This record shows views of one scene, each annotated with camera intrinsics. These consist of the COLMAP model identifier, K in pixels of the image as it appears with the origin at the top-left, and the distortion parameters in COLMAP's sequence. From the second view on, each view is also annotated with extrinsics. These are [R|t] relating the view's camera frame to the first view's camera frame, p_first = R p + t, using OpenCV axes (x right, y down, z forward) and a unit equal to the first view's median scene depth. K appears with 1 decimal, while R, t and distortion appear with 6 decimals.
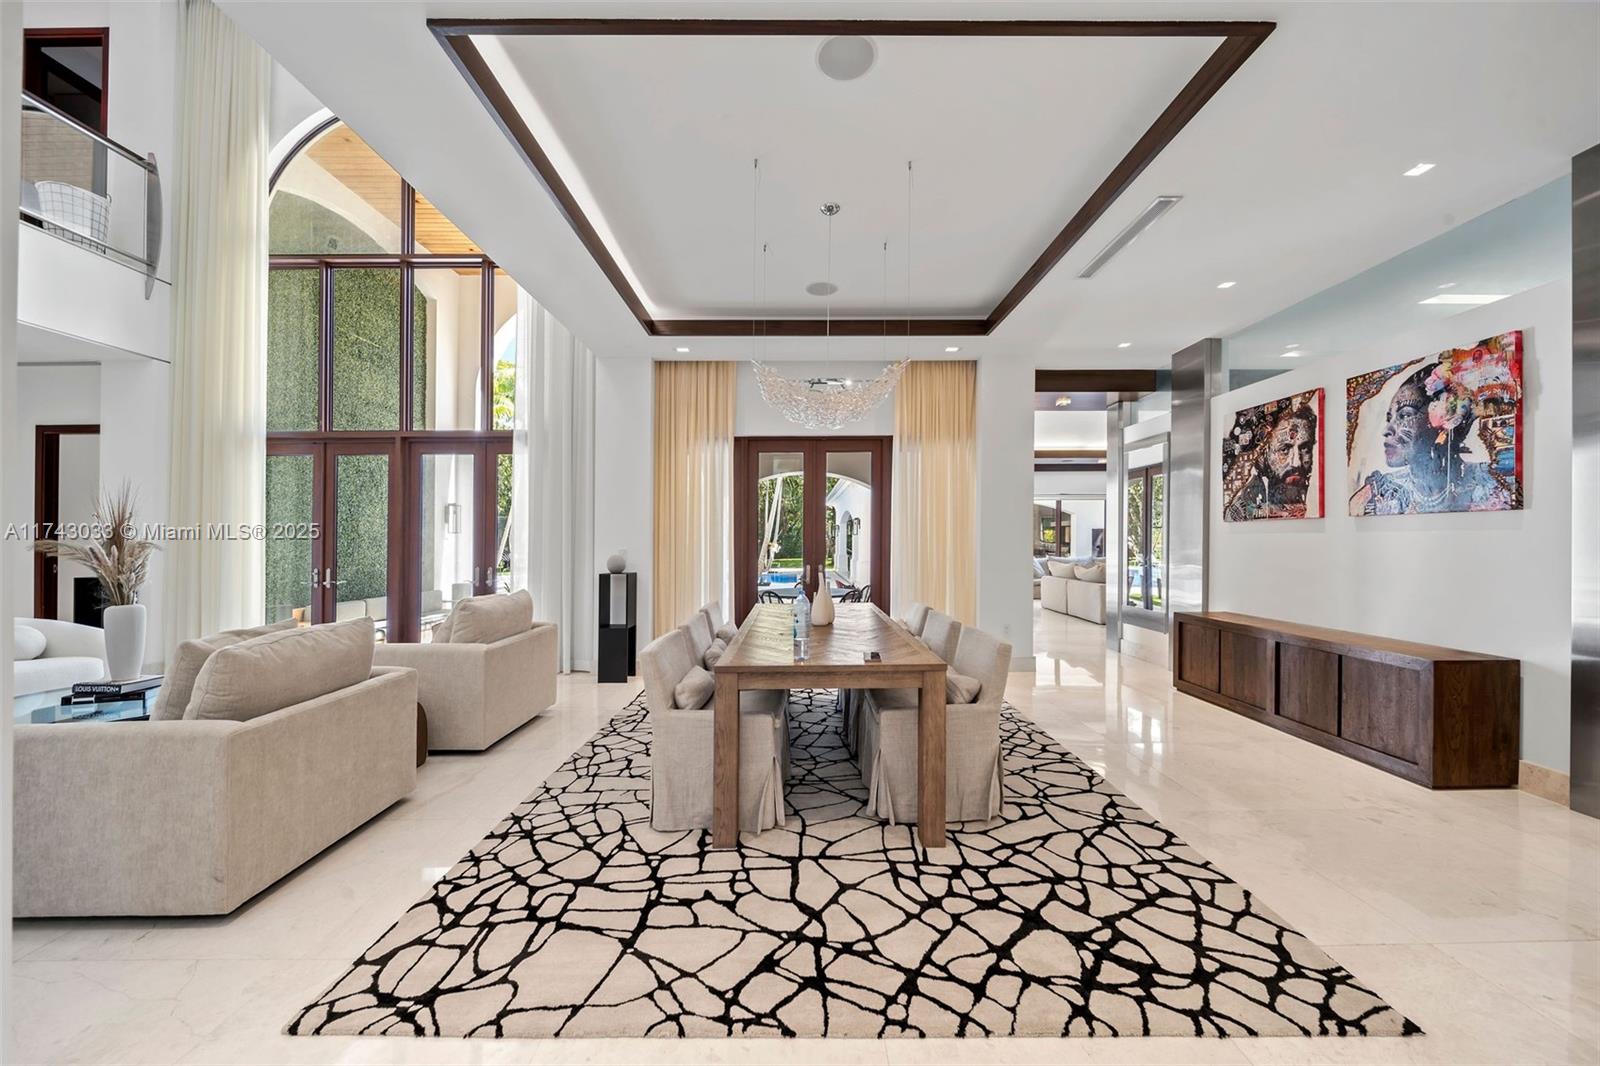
lens RADIAL K [[569.6, 0, 807.9], [0, 569.6, 542.6], [0, 0, 1]] dist [-0.002858, -0.000491]
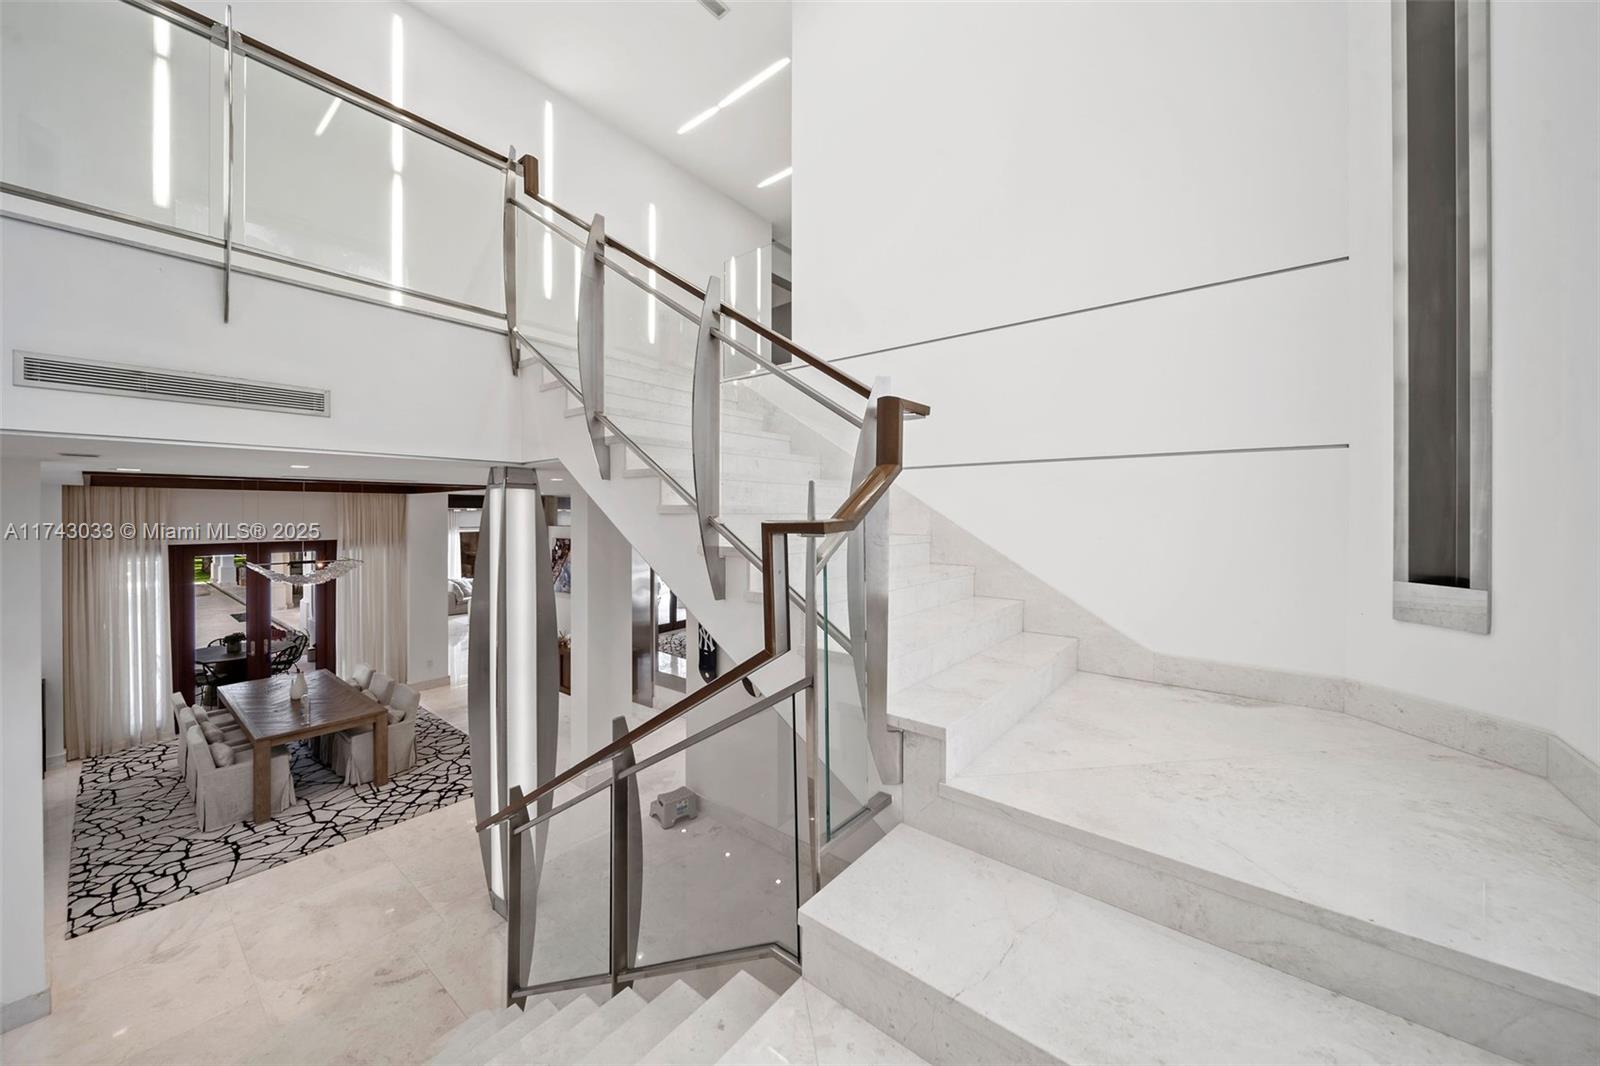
lens RADIAL K [[569.6, 0, 809.6], [0, 569.6, 526.0], [0, 0, 1]] dist [-0.002858, -0.000491]
pose [[0.629969, -0.013544, 0.776502, -0.503292], [-0.006678, 0.999716, 0.022855, -0.646414], [-0.776592, -0.019583, 0.629700, -1.941330]]
